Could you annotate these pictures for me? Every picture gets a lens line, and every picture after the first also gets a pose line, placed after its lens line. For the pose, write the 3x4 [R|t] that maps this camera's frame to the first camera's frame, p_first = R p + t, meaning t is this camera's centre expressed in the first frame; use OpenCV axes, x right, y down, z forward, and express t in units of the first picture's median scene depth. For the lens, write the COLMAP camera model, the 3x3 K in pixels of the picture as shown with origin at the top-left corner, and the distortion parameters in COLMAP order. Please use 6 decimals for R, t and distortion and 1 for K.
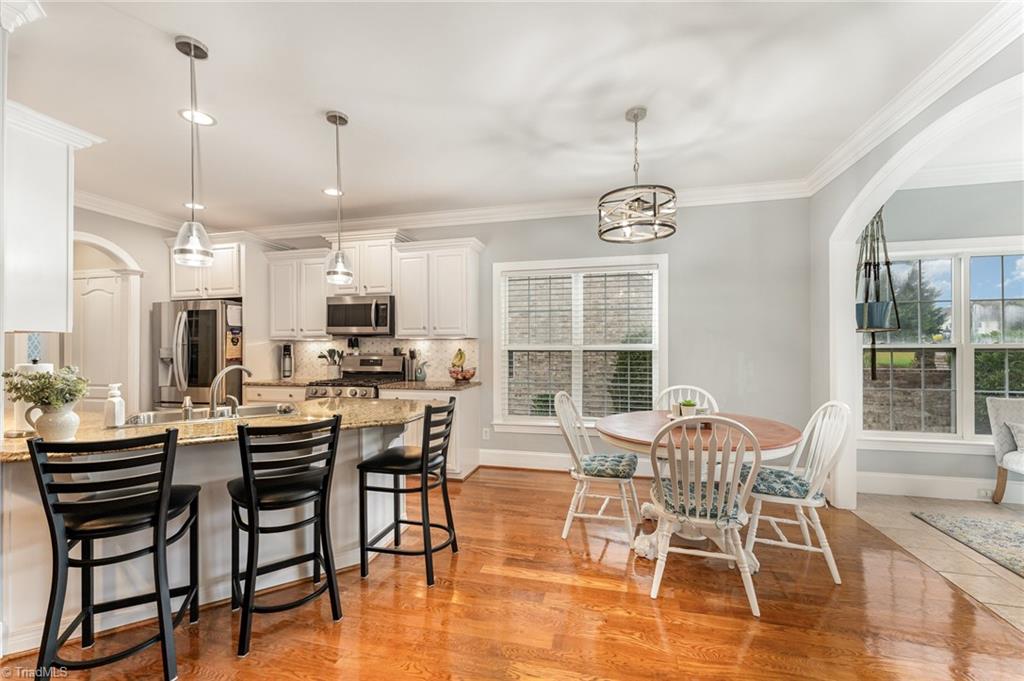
lens RADIAL K [[425.8, 0, 504.2], [0, 425.8, 351.3], [0, 0, 1]] dist [-0.002060, -0.000320]
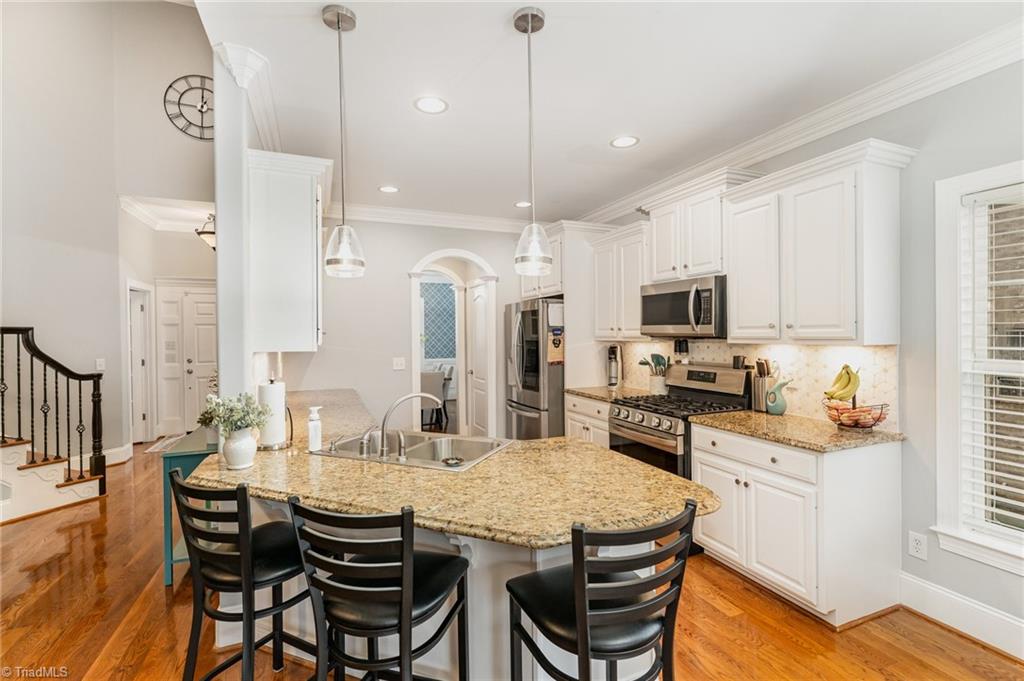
lens RADIAL K [[458.4, 0, 511.1], [0, 458.4, 337.0], [0, 0, 1]] dist [0.000336, 0.000577]
pose [[0.605847, 0.003351, -0.795574, 0.088983], [-0.000898, 0.999993, 0.003528, -0.040442], [0.795581, -0.001423, 0.605846, 0.331398]]
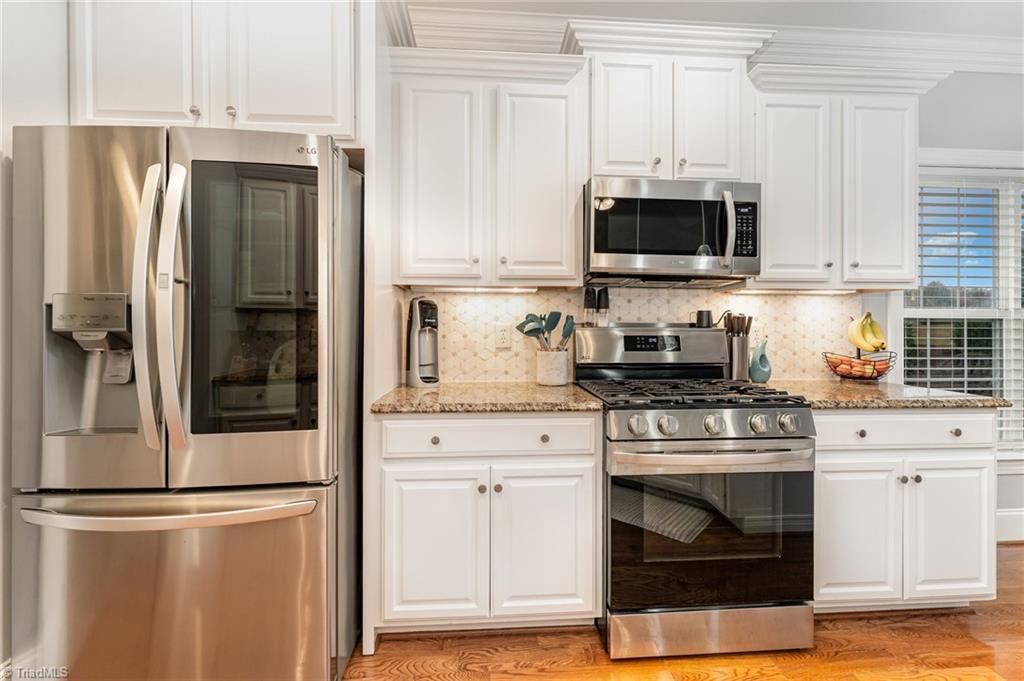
lens RADIAL K [[425.8, 0, 515.3], [0, 425.8, 327.8], [0, 0, 1]] dist [-0.002060, -0.000320]
pose [[0.948620, 0.002927, 0.316403, -0.614434], [-0.002017, 0.999993, -0.003202, 0.012682], [-0.316410, 0.002399, 0.948619, 0.656064]]
